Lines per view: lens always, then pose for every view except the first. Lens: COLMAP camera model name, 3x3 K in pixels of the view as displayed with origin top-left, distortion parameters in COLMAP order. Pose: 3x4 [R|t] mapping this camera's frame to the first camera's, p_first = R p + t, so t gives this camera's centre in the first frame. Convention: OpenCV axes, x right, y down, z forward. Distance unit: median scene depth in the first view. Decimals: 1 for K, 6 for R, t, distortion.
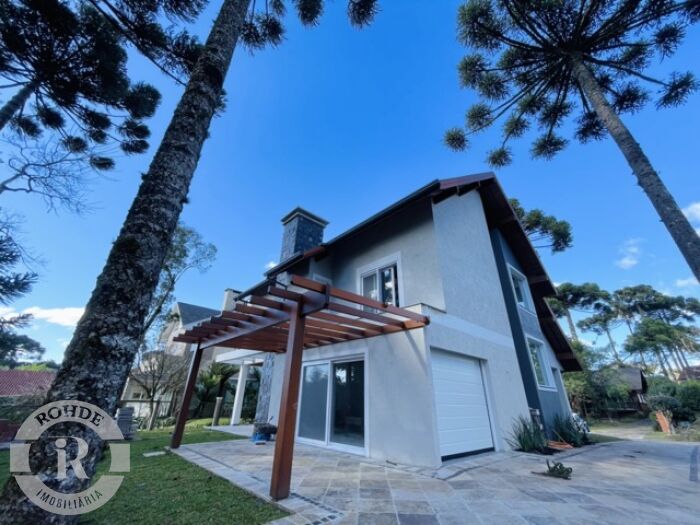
lens RADIAL K [[282.9, 0, 350.1], [0, 282.9, 261.6], [0, 0, 1]] dist [-0.001473, 0.000109]
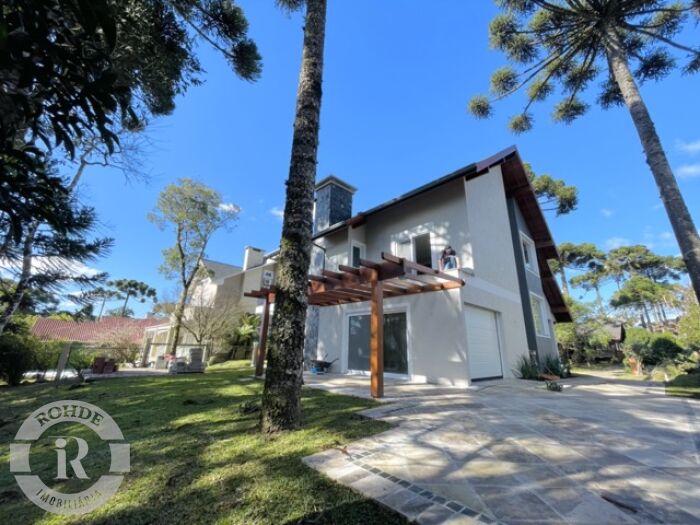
lens RADIAL K [[284.8, 0, 350.1], [0, 284.8, 263.0], [0, 0, 1]] dist [0.000139, 0.000176]
pose [[0.999895, 0.007947, 0.012125, -0.111869], [-0.009815, 0.986624, 0.162716, -0.036933], [-0.010670, -0.162818, 0.986598, -0.110775]]
